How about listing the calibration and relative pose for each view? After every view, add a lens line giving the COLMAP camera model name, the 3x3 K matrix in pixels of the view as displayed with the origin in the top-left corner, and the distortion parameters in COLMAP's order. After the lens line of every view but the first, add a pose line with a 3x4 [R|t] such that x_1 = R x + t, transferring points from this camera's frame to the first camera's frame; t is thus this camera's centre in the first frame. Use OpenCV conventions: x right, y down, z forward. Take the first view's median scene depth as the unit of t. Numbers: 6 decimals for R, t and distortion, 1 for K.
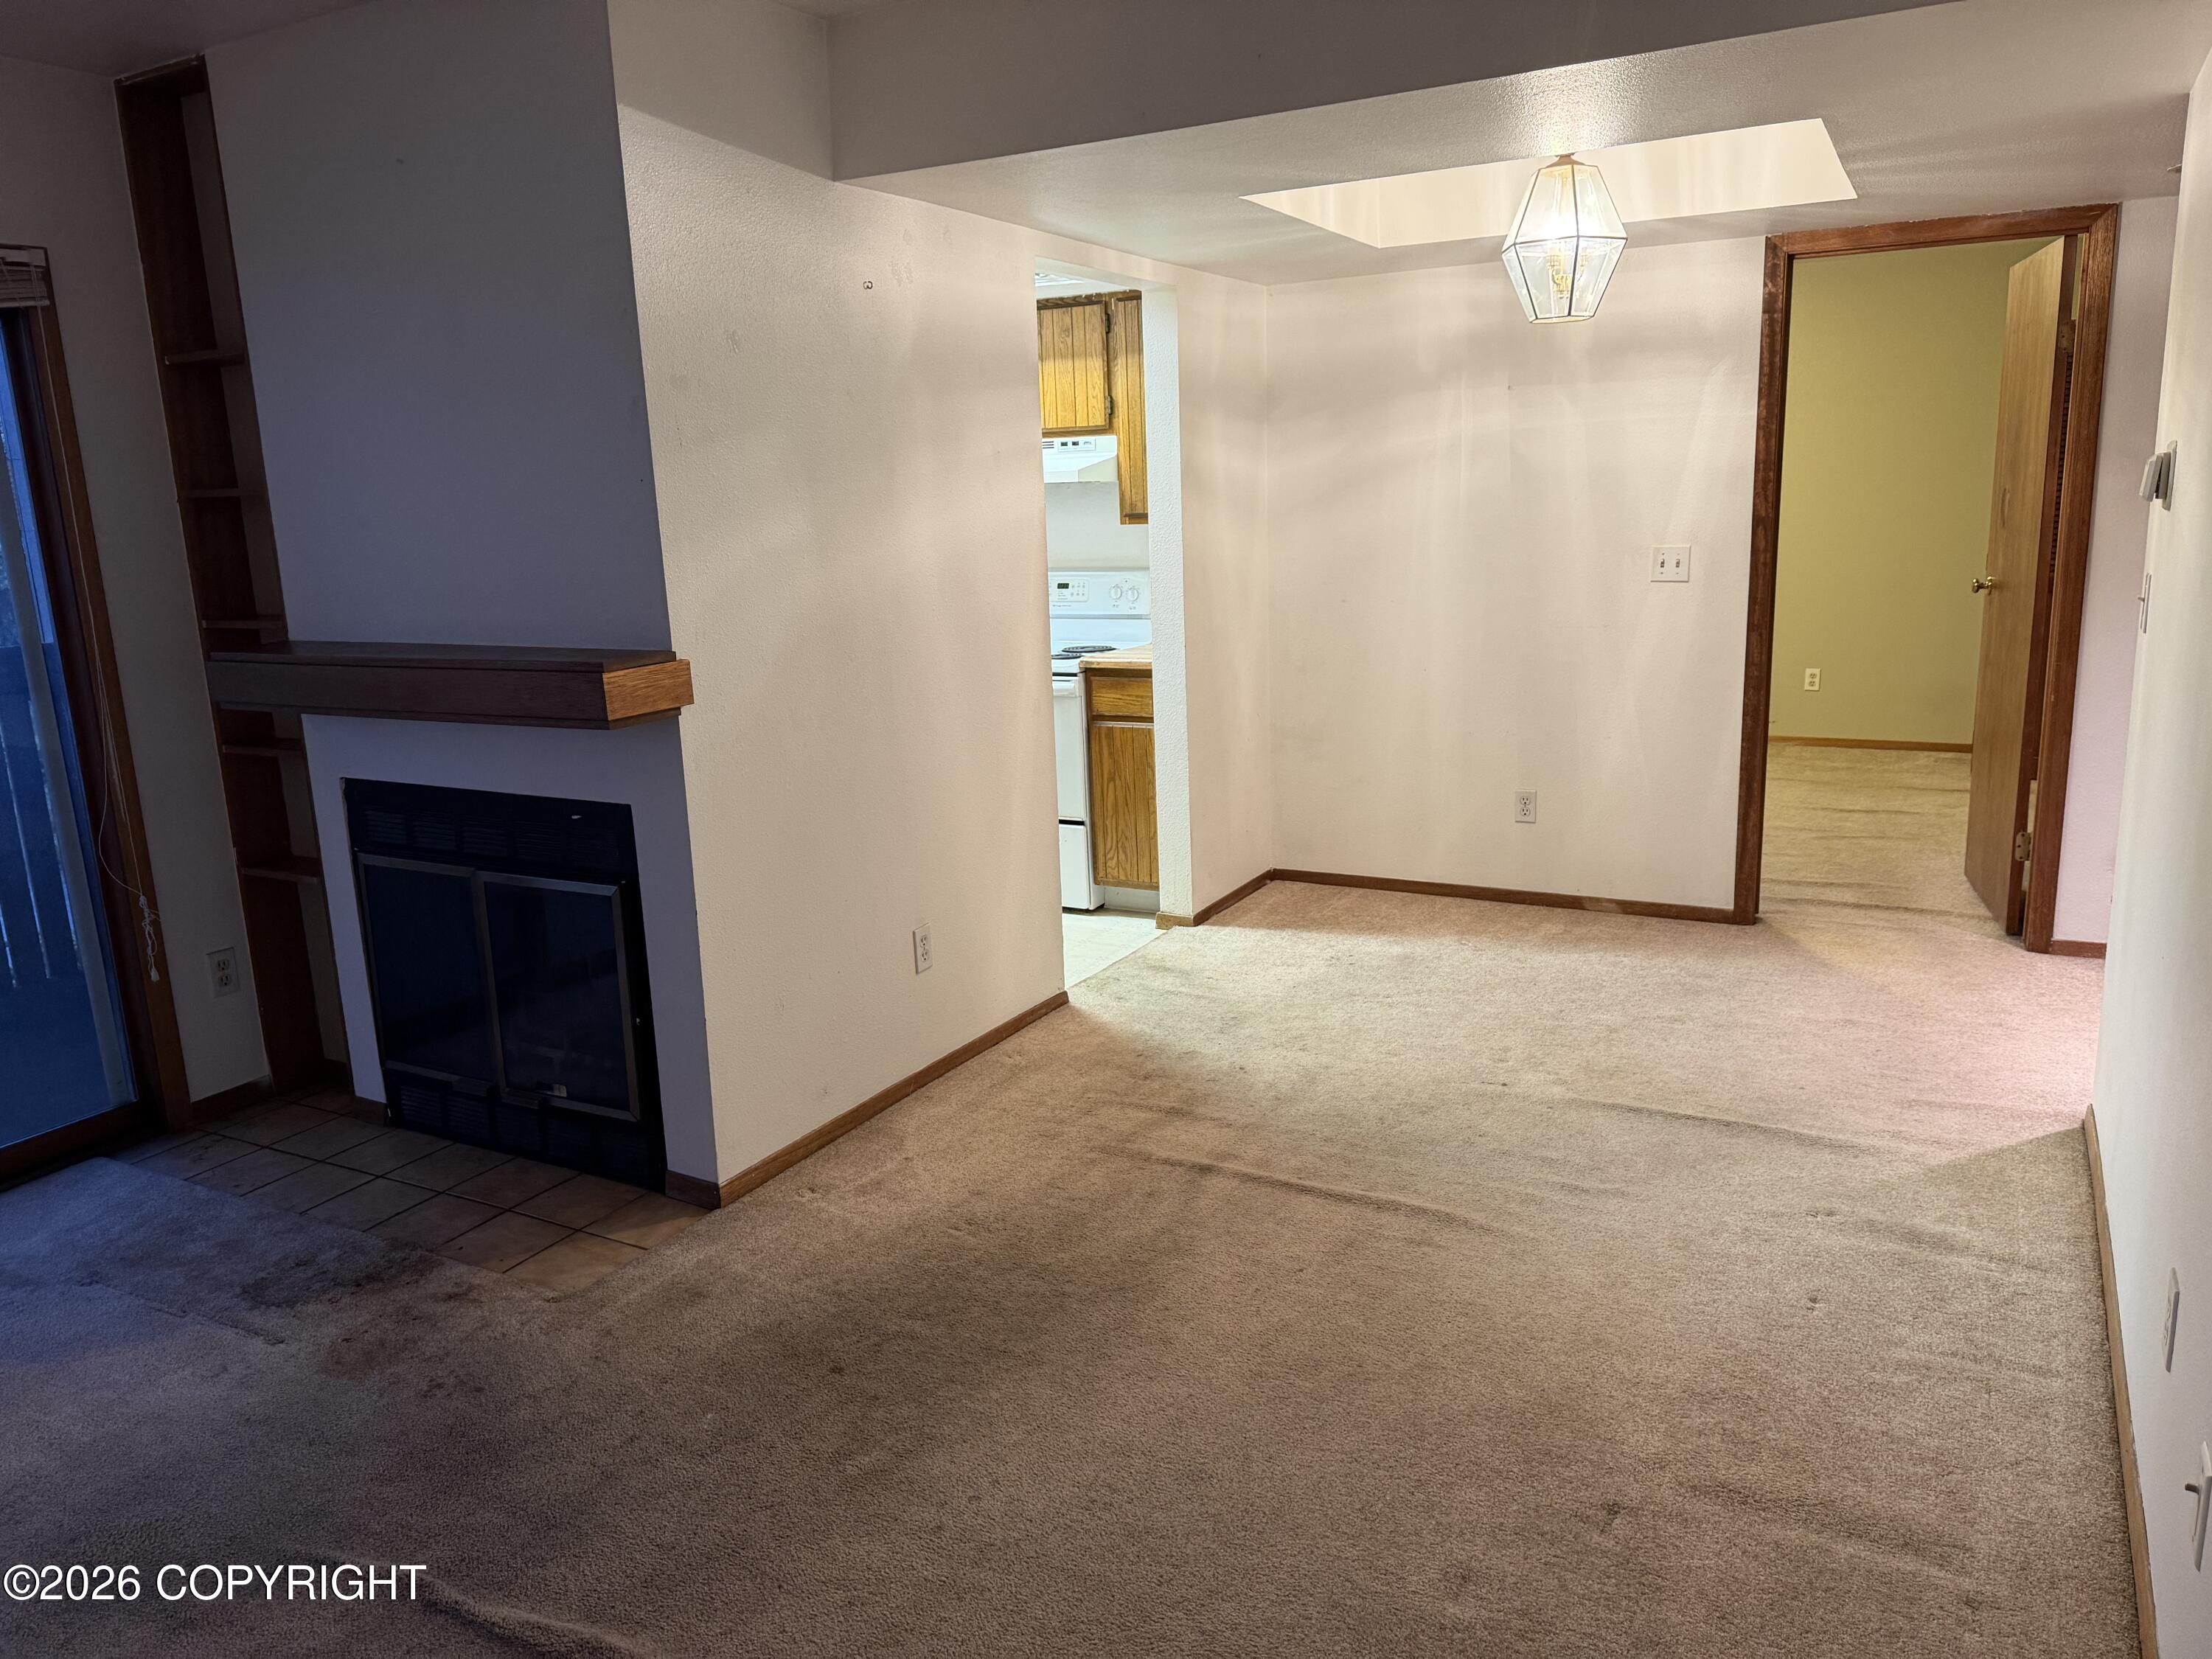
lens RADIAL K [[1558.8, 0, 1118.5], [0, 1558.8, 816.7], [0, 0, 1]] dist [0.004003, -0.019422]
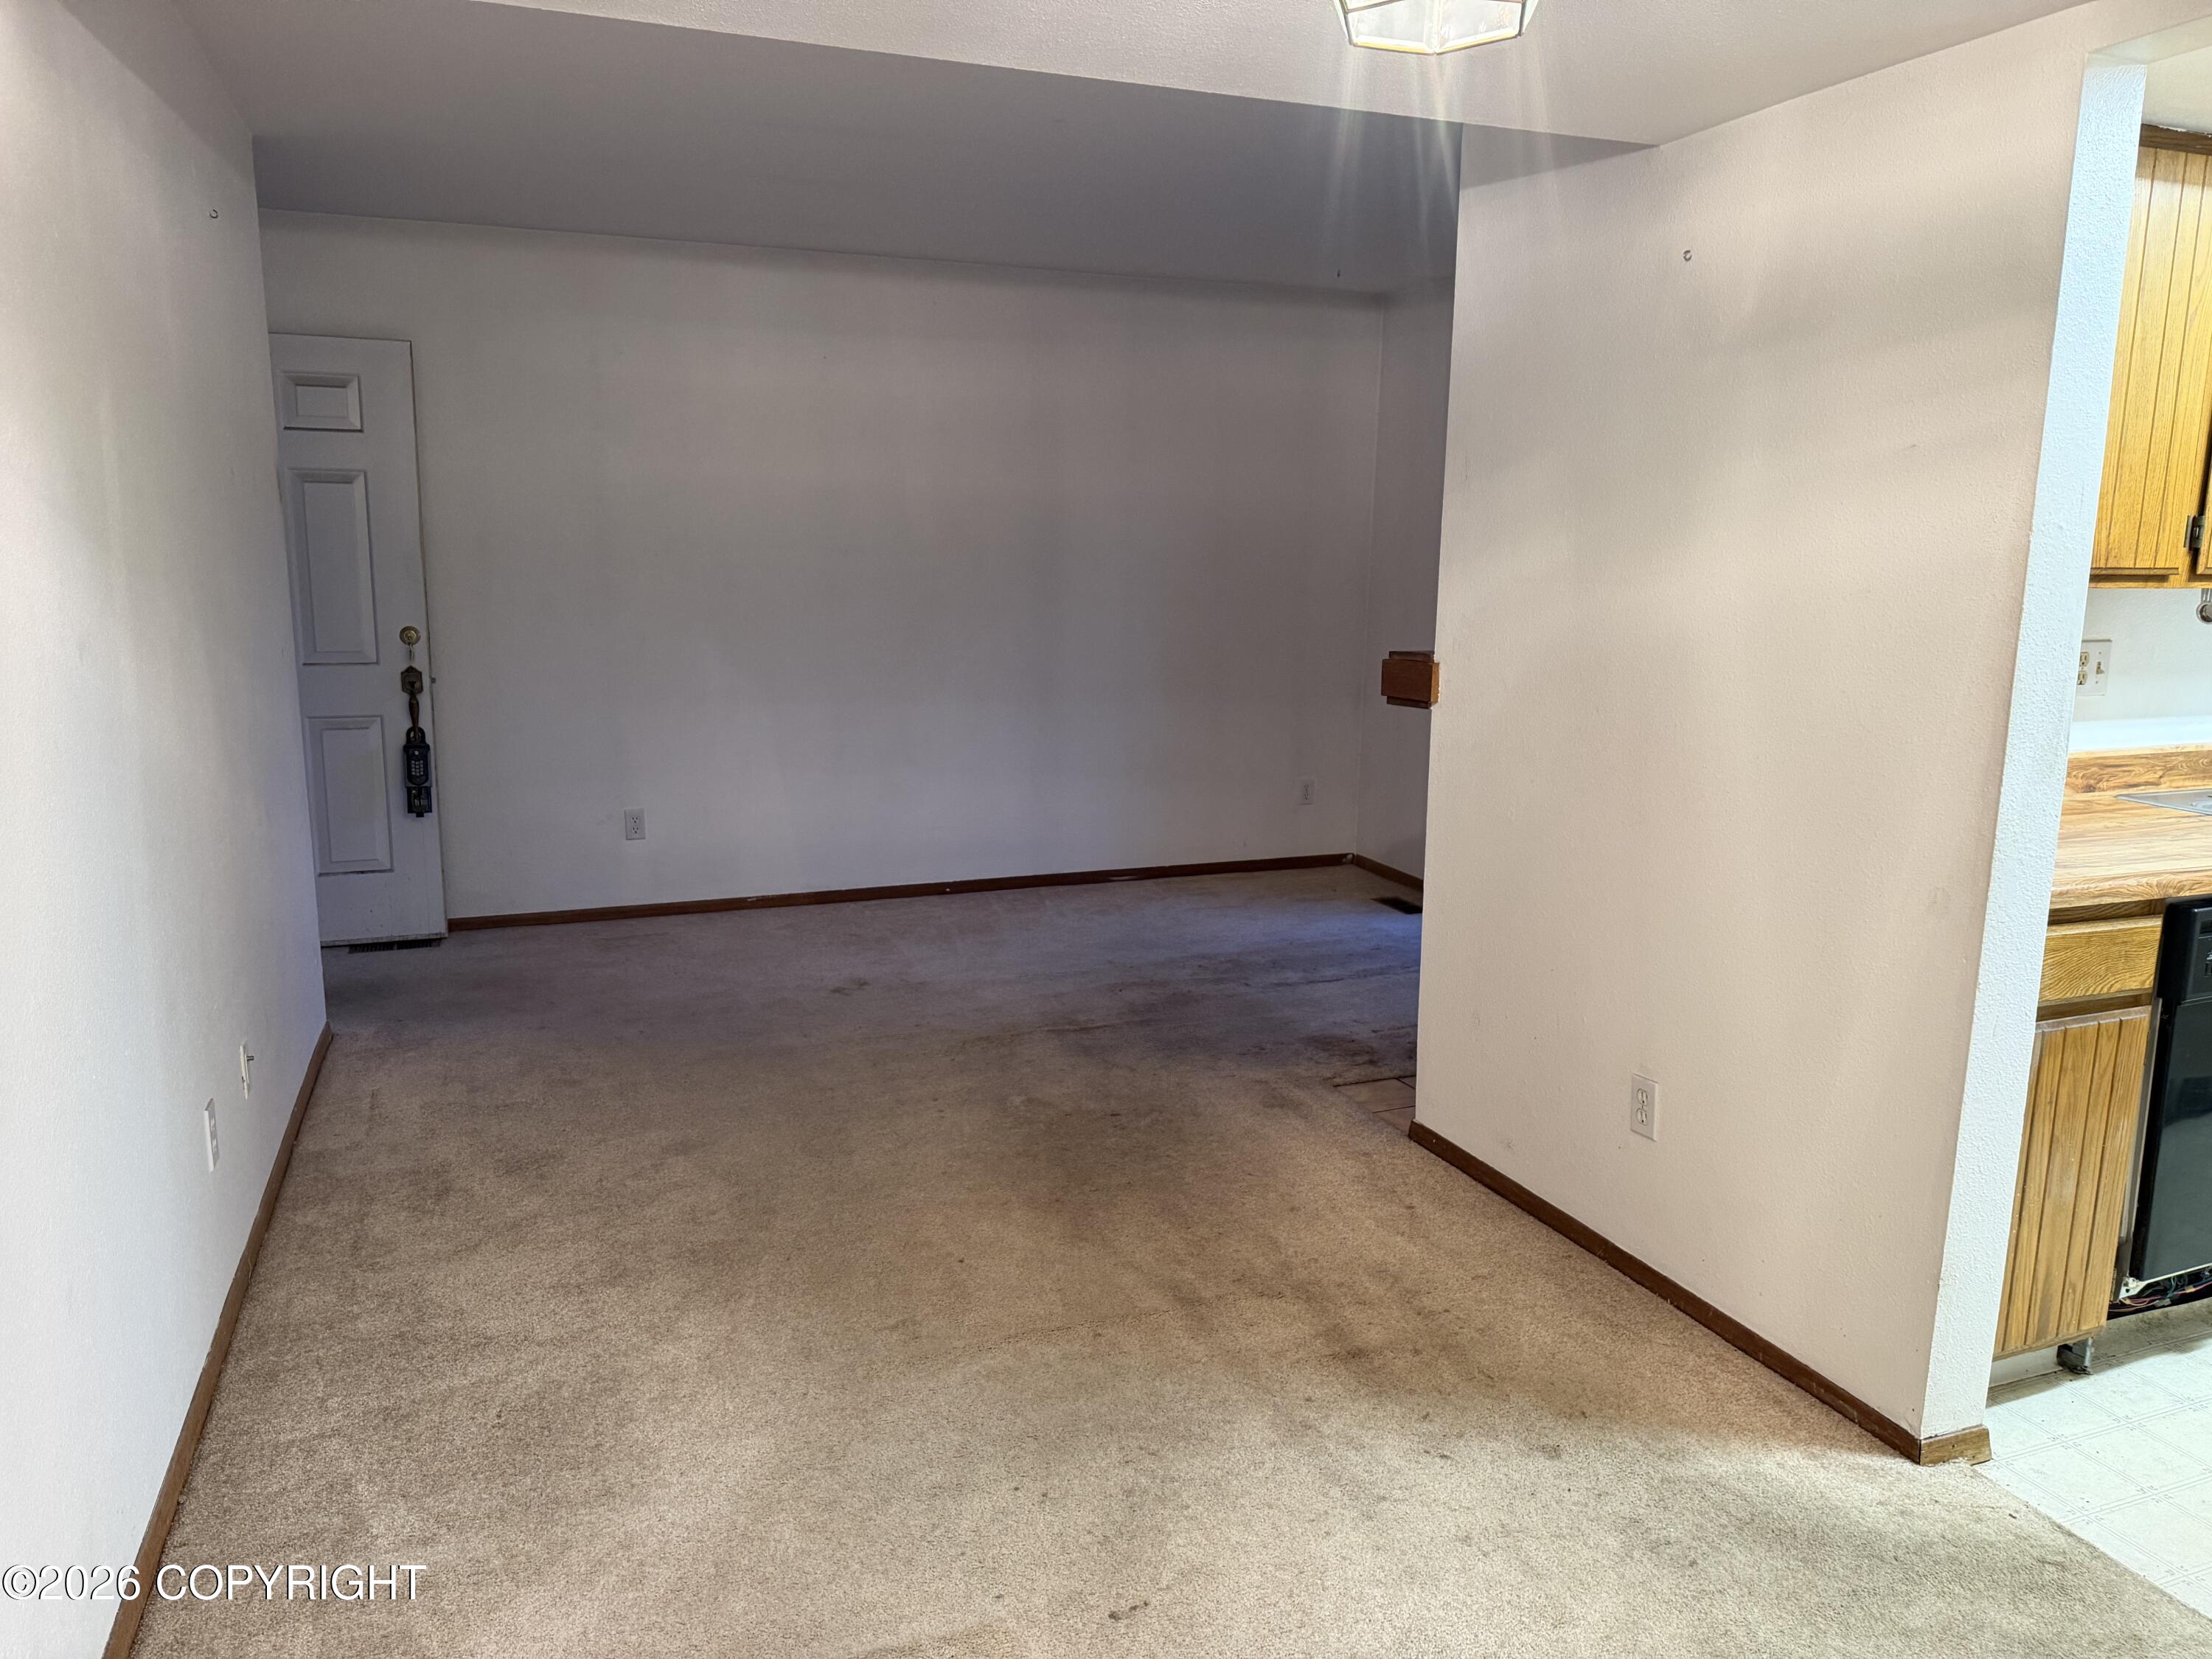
lens RADIAL K [[1558.8, 0, 1095.7], [0, 1558.8, 835.1], [0, 0, 1]] dist [0.004003, -0.019422]
pose [[-0.653527, 0.169233, -0.737742, 0.669177], [-0.137675, 0.931847, 0.335718, -0.294530], [0.744277, 0.320969, -0.585688, 1.350619]]
